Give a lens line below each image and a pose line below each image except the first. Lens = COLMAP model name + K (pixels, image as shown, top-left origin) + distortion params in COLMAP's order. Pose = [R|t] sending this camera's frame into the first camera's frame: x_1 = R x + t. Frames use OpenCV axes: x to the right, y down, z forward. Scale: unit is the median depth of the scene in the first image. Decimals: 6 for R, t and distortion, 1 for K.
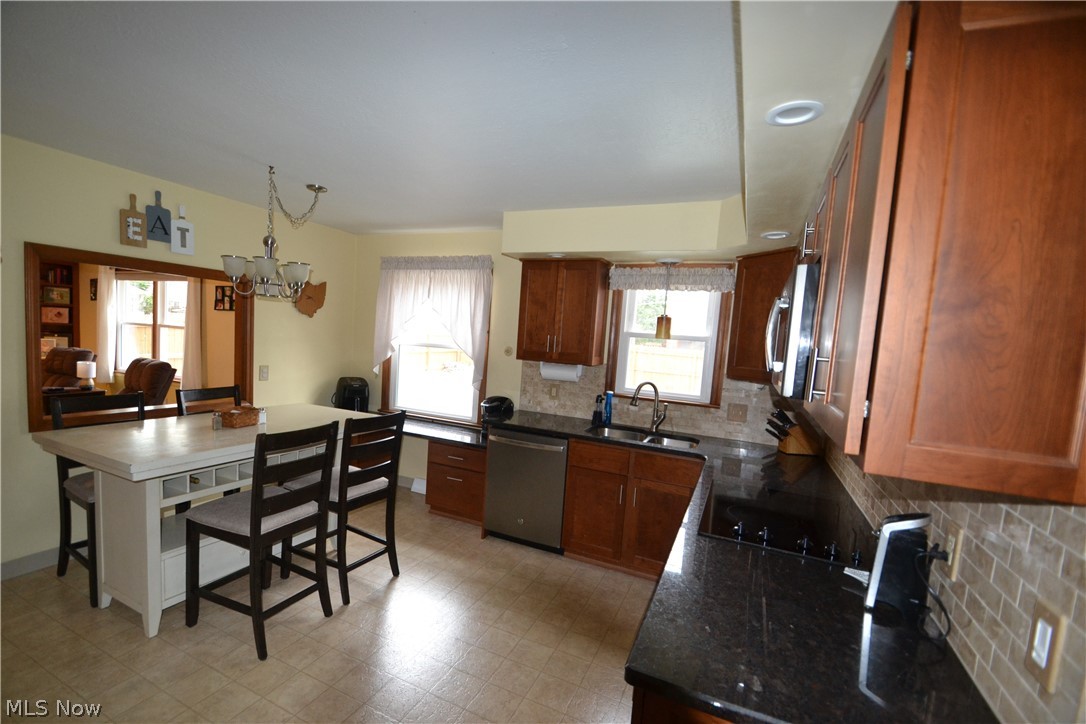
lens RADIAL K [[478.1, 0, 516.6], [0, 478.1, 382.5], [0, 0, 1]] dist [-0.005945, -0.000334]
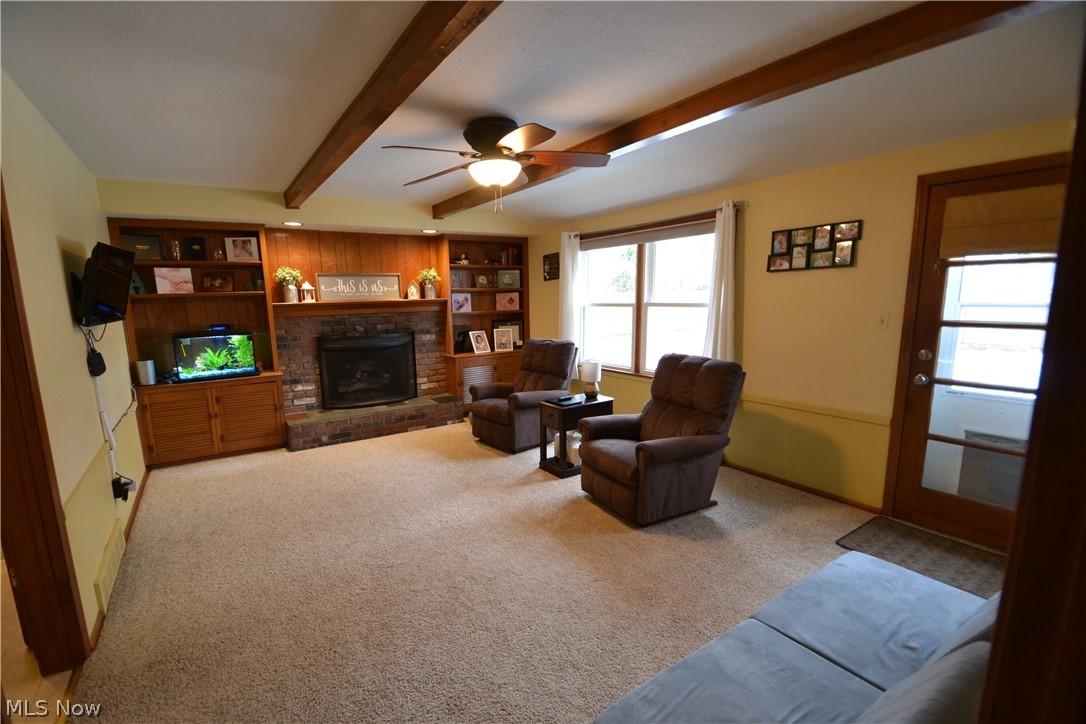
lens RADIAL K [[478.1, 0, 533.3], [0, 478.1, 385.9], [0, 0, 1]] dist [-0.005945, -0.000334]
pose [[0.853836, 0.015801, -0.520301, -0.580985], [0.023214, 0.997389, 0.068385, -0.055055], [0.520023, -0.070468, 0.851240, 0.311197]]
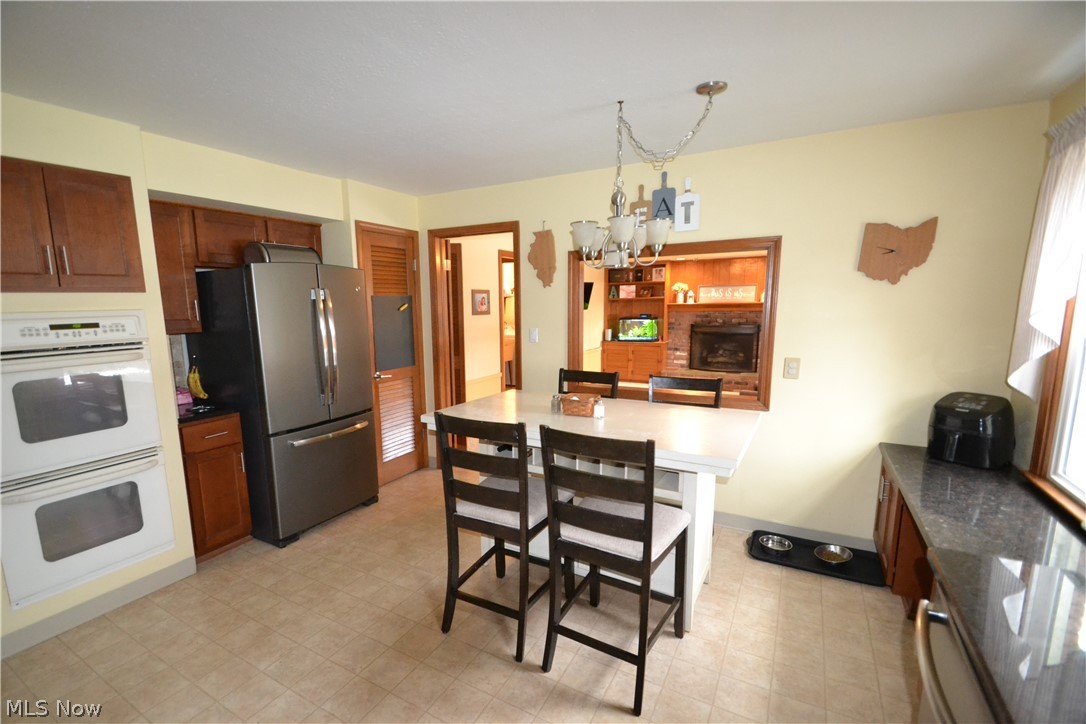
lens RADIAL K [[478.1, 0, 540.6], [0, 478.1, 369.5], [0, 0, 1]] dist [-0.005945, -0.000334]
pose [[-0.072445, 0.076939, -0.994400, 0.175683], [-0.088578, 0.992584, 0.083252, -0.035596], [0.993431, 0.094114, -0.065093, 0.532761]]
